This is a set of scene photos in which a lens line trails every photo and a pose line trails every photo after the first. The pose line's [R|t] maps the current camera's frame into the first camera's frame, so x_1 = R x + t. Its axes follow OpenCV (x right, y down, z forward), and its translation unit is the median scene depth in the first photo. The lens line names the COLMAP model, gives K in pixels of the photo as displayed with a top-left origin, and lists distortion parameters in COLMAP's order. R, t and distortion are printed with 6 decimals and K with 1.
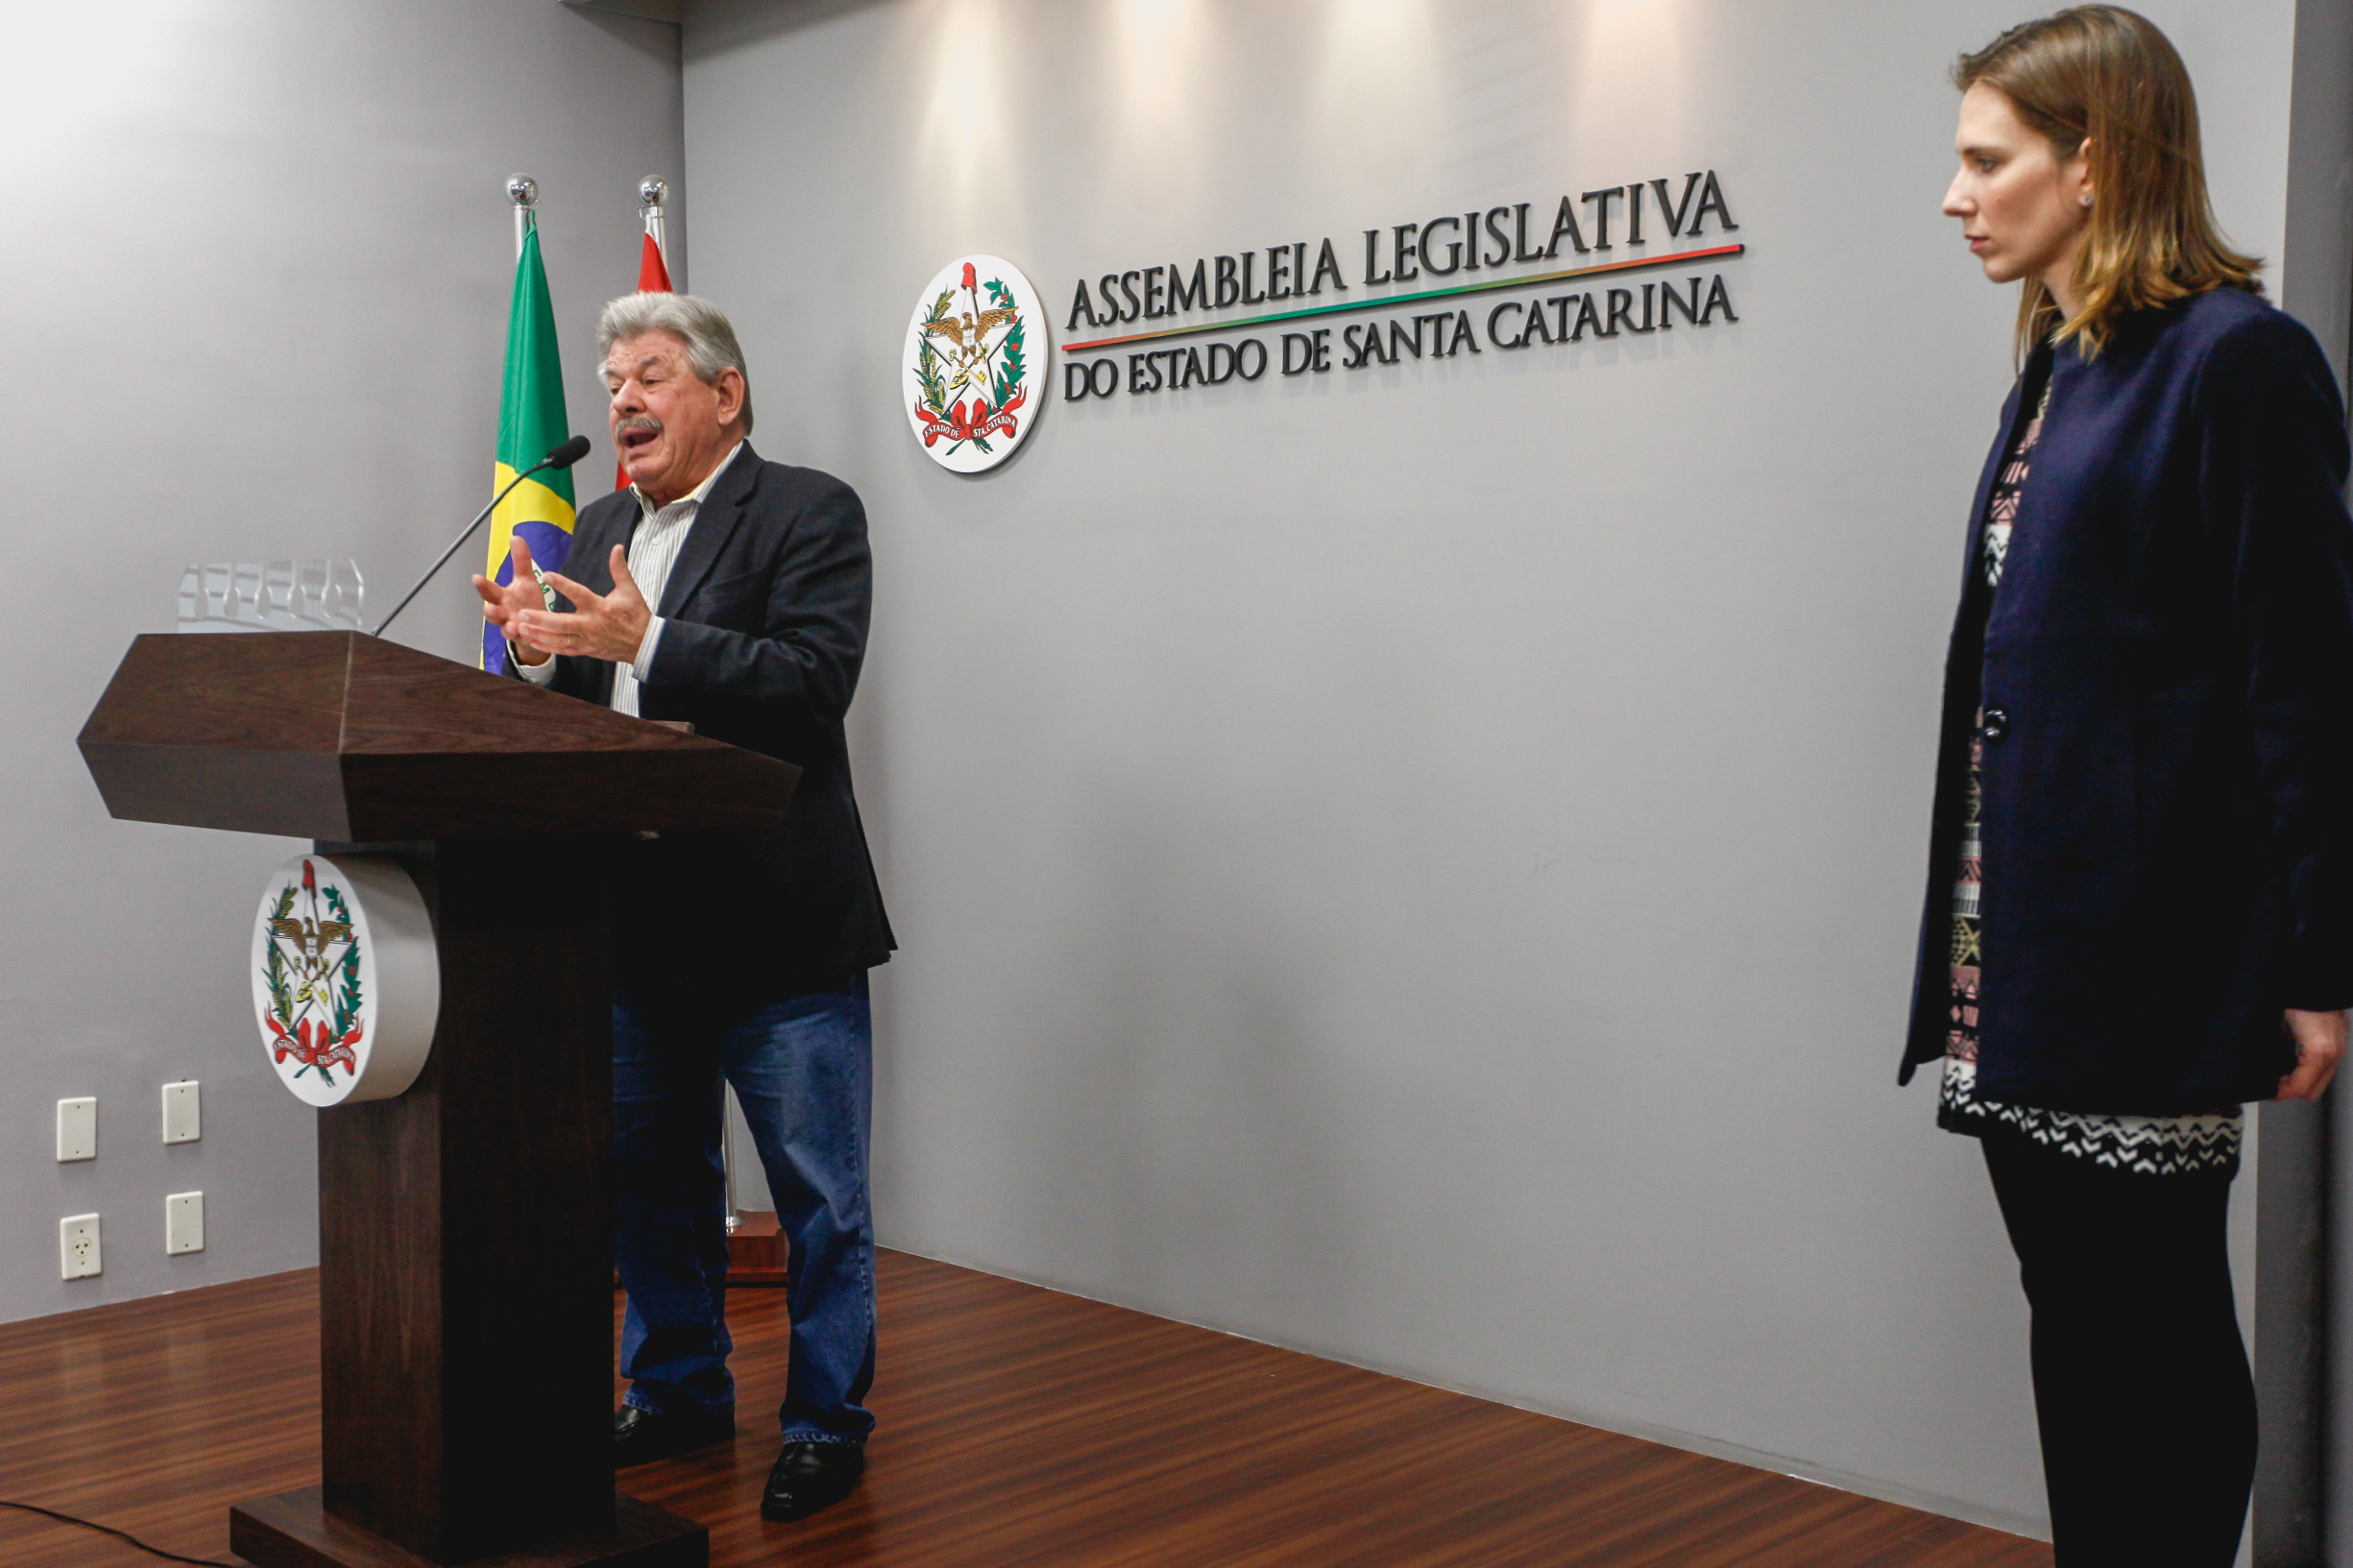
lens RADIAL K [[2507.8, 0, 1081.3], [0, 2507.8, 890.8], [0, 0, 1]] dist [0.010688, 0.014365]
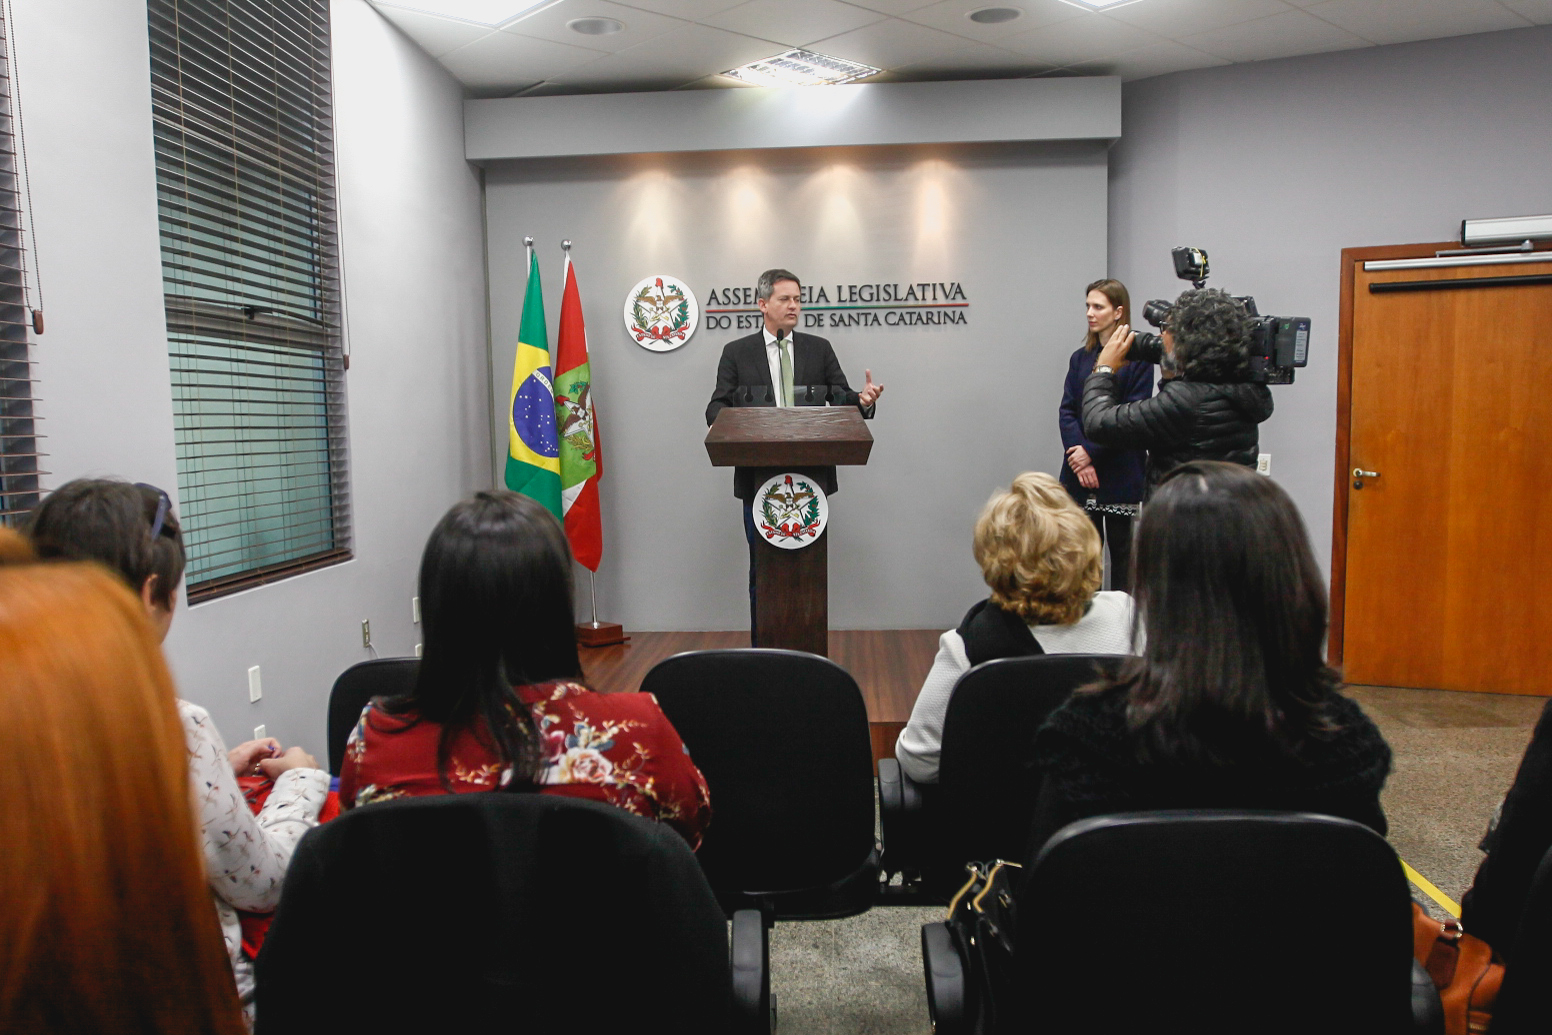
lens RADIAL K [[1284.0, 0, 776.0], [0, 1284.0, 575.0], [0, 0, 1]] dist [-0.082343, 0.057442]
pose [[0.740543, -0.090793, 0.665847, -1.016312], [0.070487, 0.995860, 0.057398, 0.013131], [-0.668302, 0.004428, 0.743877, -0.181615]]
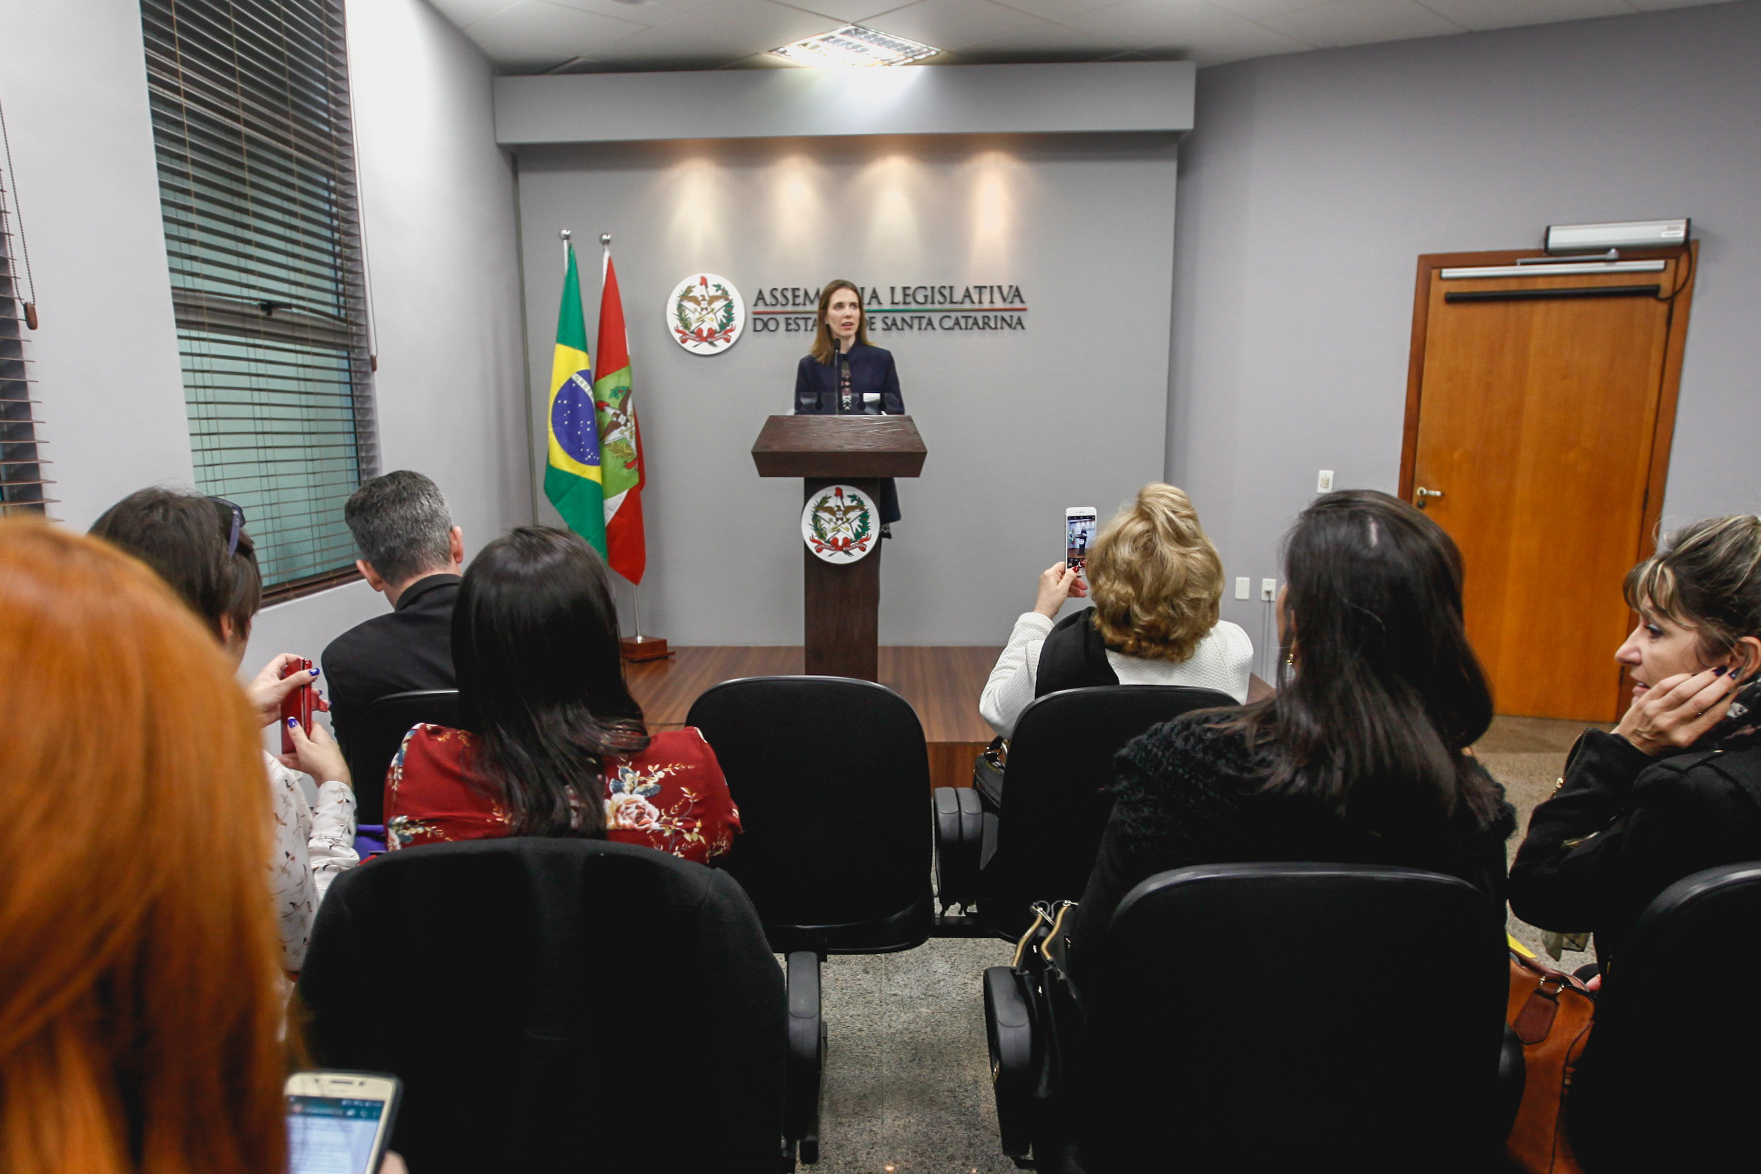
lens RADIAL K [[1276.8, 0, 845.1], [0, 1276.8, 742.3], [0, 0, 1]] dist [-0.071349, 0.035762]
pose [[0.728281, -0.166646, 0.664707, -0.998173], [0.061068, 0.981905, 0.179260, 0.010316], [-0.682552, -0.089959, 0.725279, -0.155136]]
